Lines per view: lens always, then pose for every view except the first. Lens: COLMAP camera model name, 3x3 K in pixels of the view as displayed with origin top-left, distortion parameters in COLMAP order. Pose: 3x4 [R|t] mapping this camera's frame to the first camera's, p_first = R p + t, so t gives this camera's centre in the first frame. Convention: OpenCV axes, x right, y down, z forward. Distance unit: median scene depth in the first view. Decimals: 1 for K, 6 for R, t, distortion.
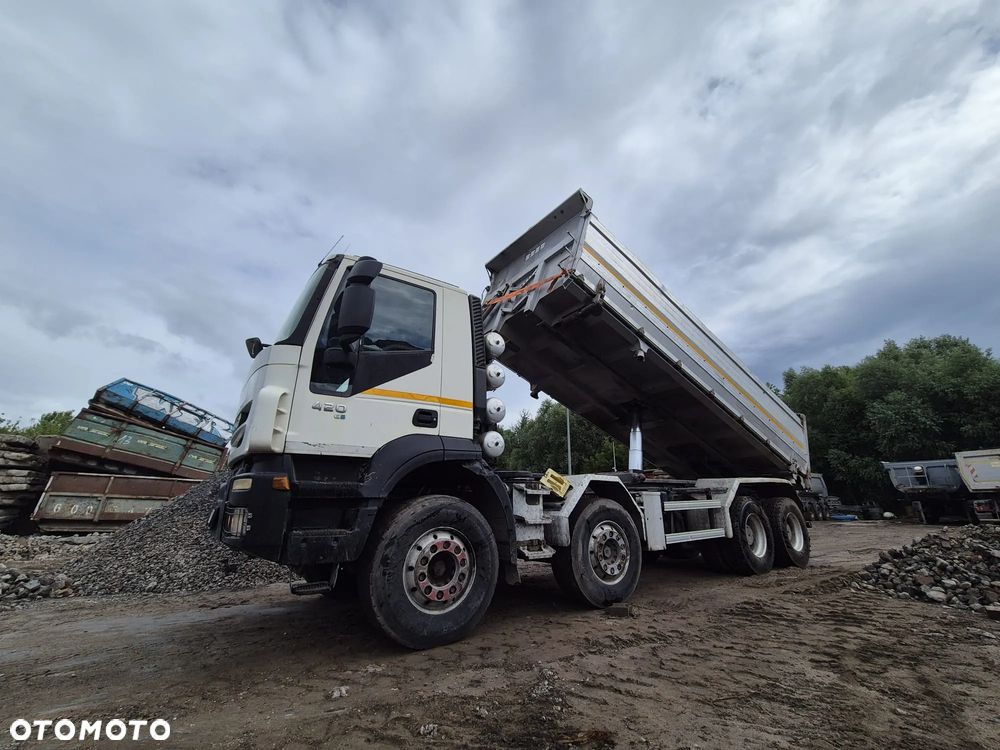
lens RADIAL K [[409.6, 0, 501.2], [0, 409.6, 376.5], [0, 0, 1]] dist [-0.000883, -0.000100]
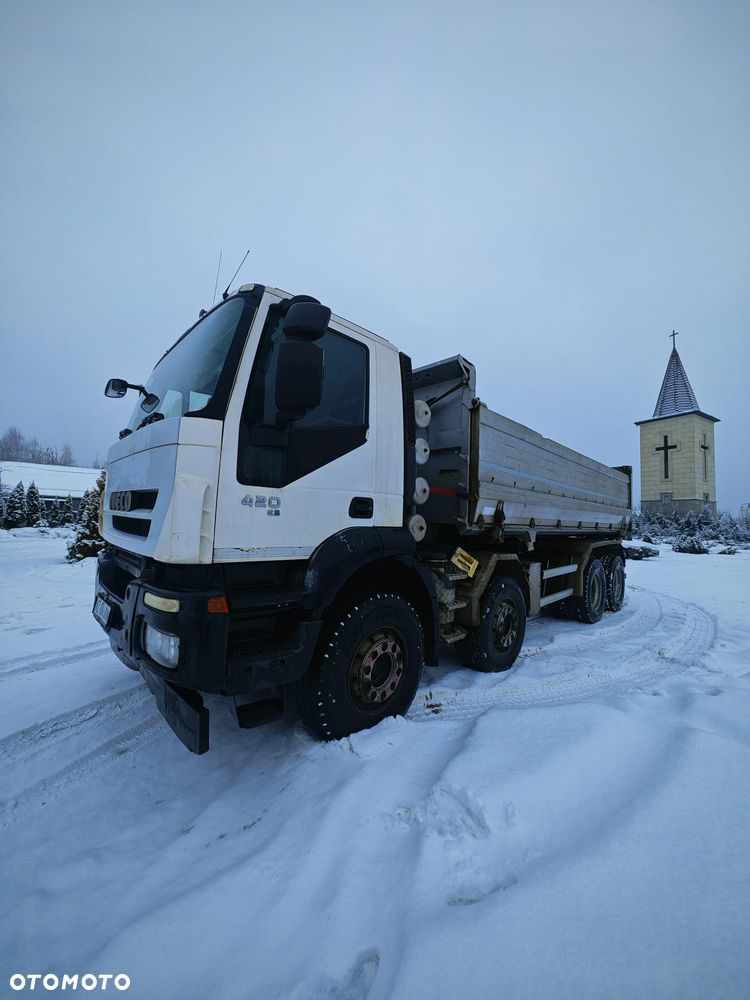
lens RADIAL K [[375.7, 0, 375.0], [0, 375.7, 500.0], [0, 0, 1]] dist [-0.000888, -0.000191]
pose [[0.989266, 0.045489, 0.138865, -0.241720], [-0.077356, 0.969257, 0.233575, -0.090544], [-0.123970, -0.241810, 0.962372, 0.219126]]
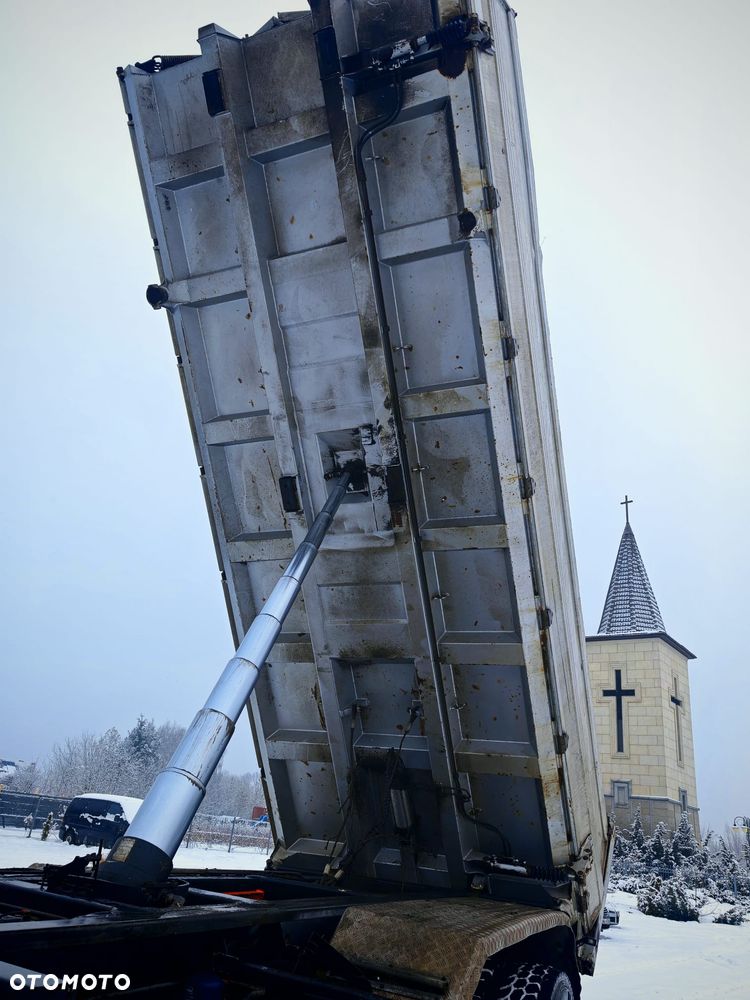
lens RADIAL K [[755.7, 0, 373.9], [0, 755.7, 479.2], [0, 0, 1]] dist [0.019608, -0.010932]
pose [[0.860578, 0.301283, 0.410652, 0.323027], [-0.255140, 0.952829, -0.164381, 0.095238], [-0.440806, 0.036689, 0.896852, 0.907078]]
